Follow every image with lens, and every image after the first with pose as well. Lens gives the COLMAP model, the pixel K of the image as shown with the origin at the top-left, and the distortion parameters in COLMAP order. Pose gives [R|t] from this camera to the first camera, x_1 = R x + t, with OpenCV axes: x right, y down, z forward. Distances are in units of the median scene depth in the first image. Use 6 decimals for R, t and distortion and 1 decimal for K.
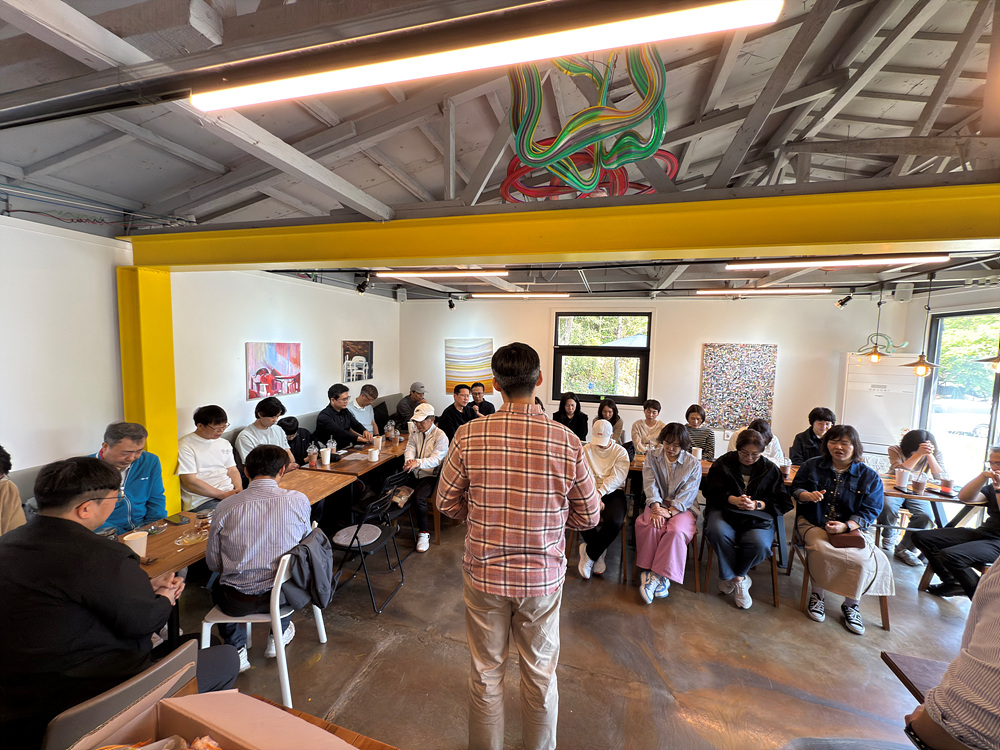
lens RADIAL K [[398.6, 0, 498.9], [0, 398.6, 375.6], [0, 0, 1]] dist [-0.013184, -0.000157]
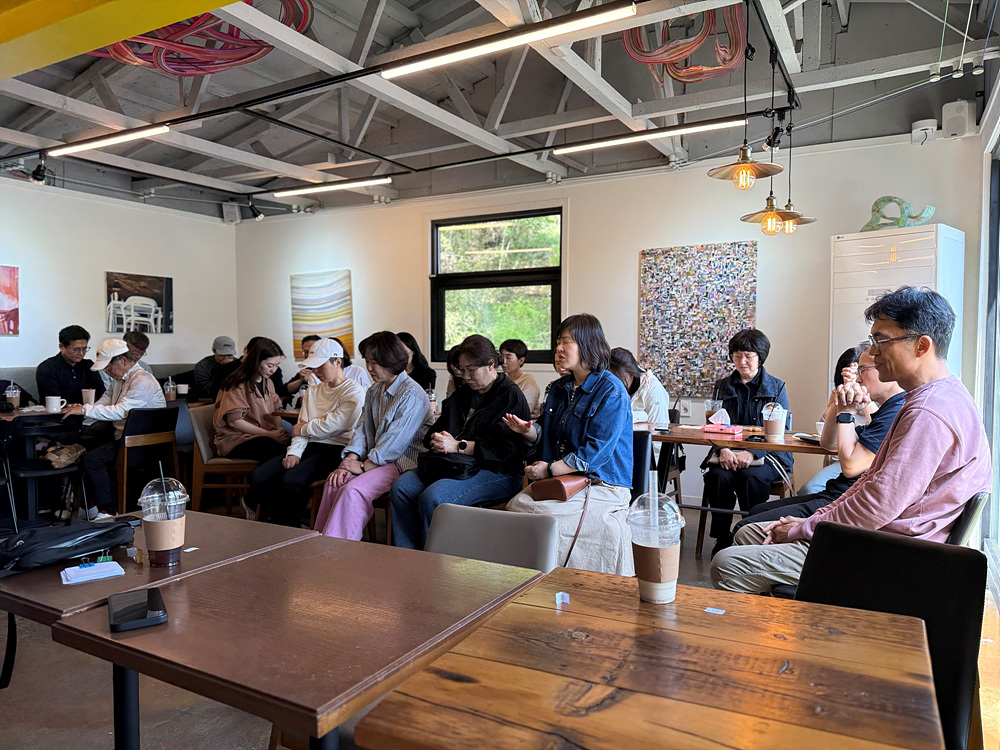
lens RADIAL K [[711.1, 0, 499.9], [0, 711.1, 374.6], [0, 0, 1]] dist [0.035804, -0.004718]
pose [[0.971874, -0.012390, -0.235175, 0.557936], [0.000391, 0.998698, -0.051002, 0.153632], [0.235501, 0.049476, 0.970614, -0.052343]]
